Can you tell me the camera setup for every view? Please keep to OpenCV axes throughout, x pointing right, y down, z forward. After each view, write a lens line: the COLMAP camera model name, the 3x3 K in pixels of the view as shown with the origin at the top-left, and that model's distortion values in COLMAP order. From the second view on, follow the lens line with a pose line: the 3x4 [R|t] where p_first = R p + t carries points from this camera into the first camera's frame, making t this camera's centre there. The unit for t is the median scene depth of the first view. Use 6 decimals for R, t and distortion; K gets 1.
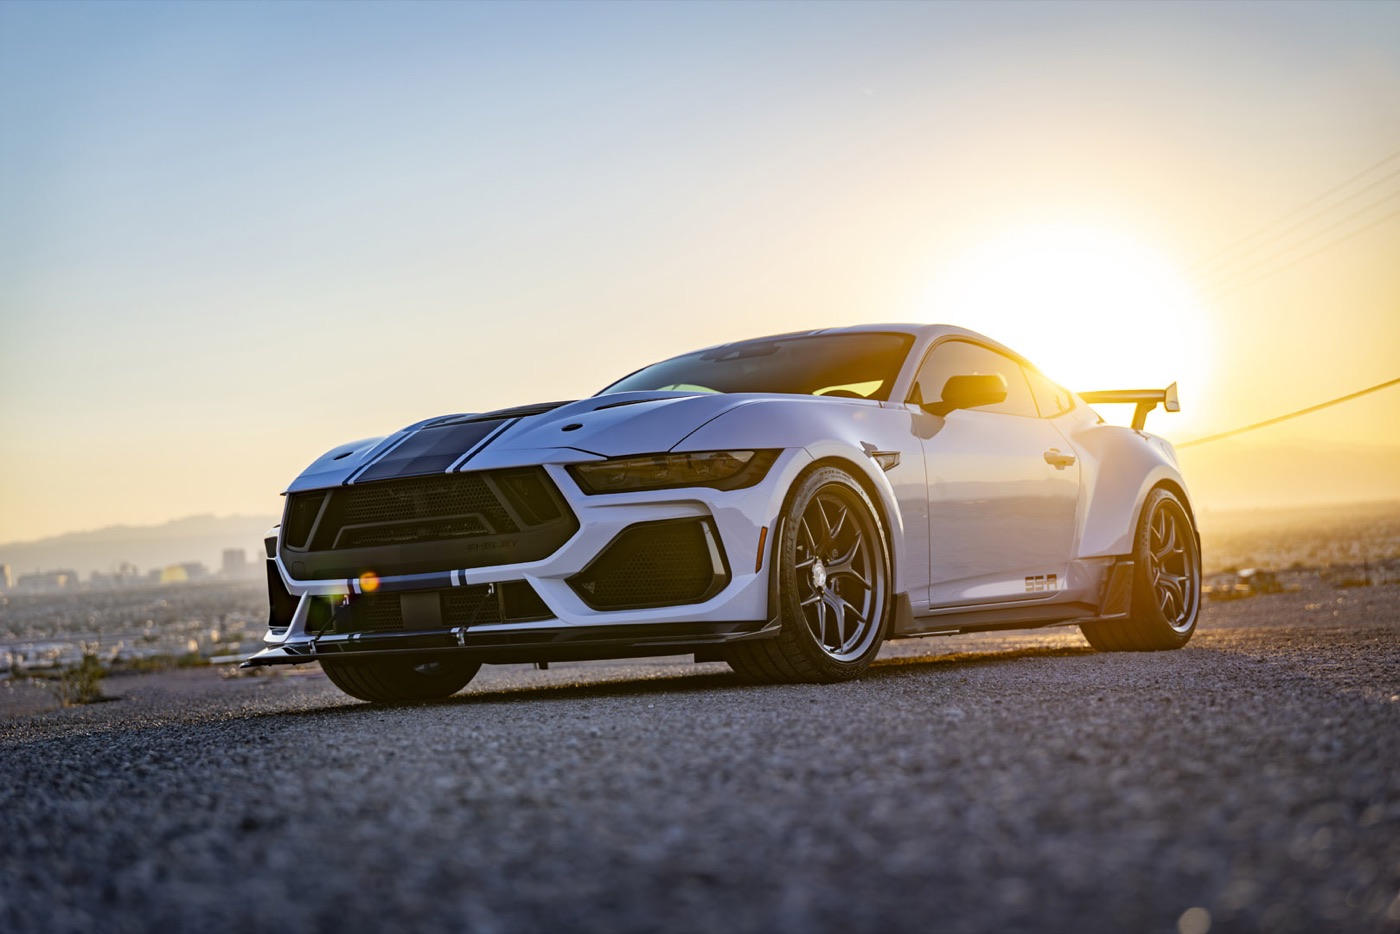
lens RADIAL K [[2315.5, 0, 700.0], [0, 2315.5, 467.0], [0, 0, 1]] dist [0.012404, 0.089206]
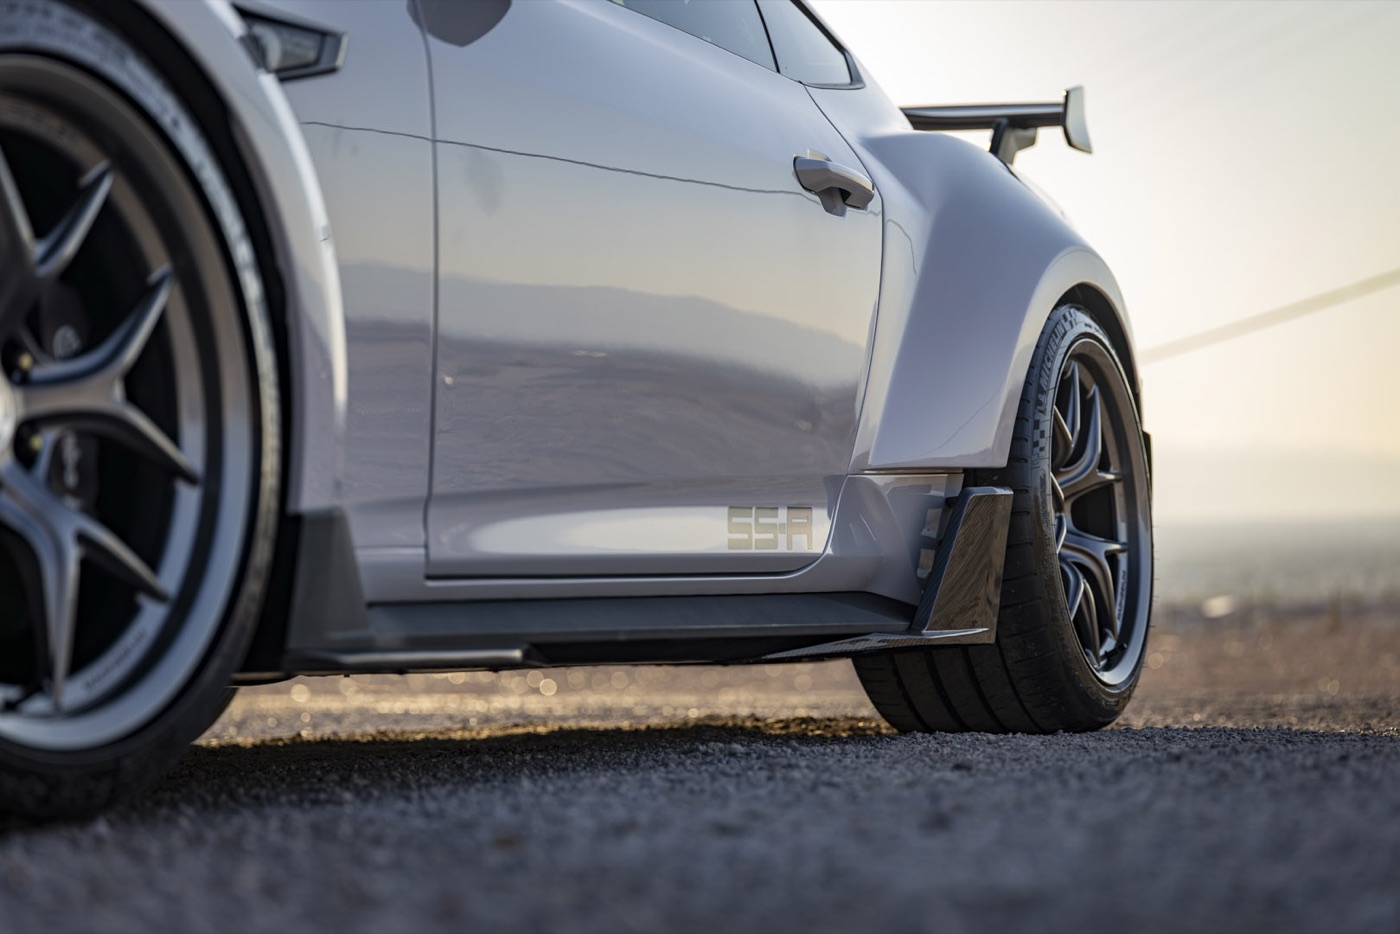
lens RADIAL K [[3131.2, 0, 700.0], [0, 3131.2, 467.0], [0, 0, 1]] dist [0.013823, 0.434586]
pose [[0.987542, 0.043630, 0.151184, 0.075792], [-0.044064, 0.999029, -0.000482, 0.048068], [-0.151058, -0.006186, 0.988505, 0.622207]]
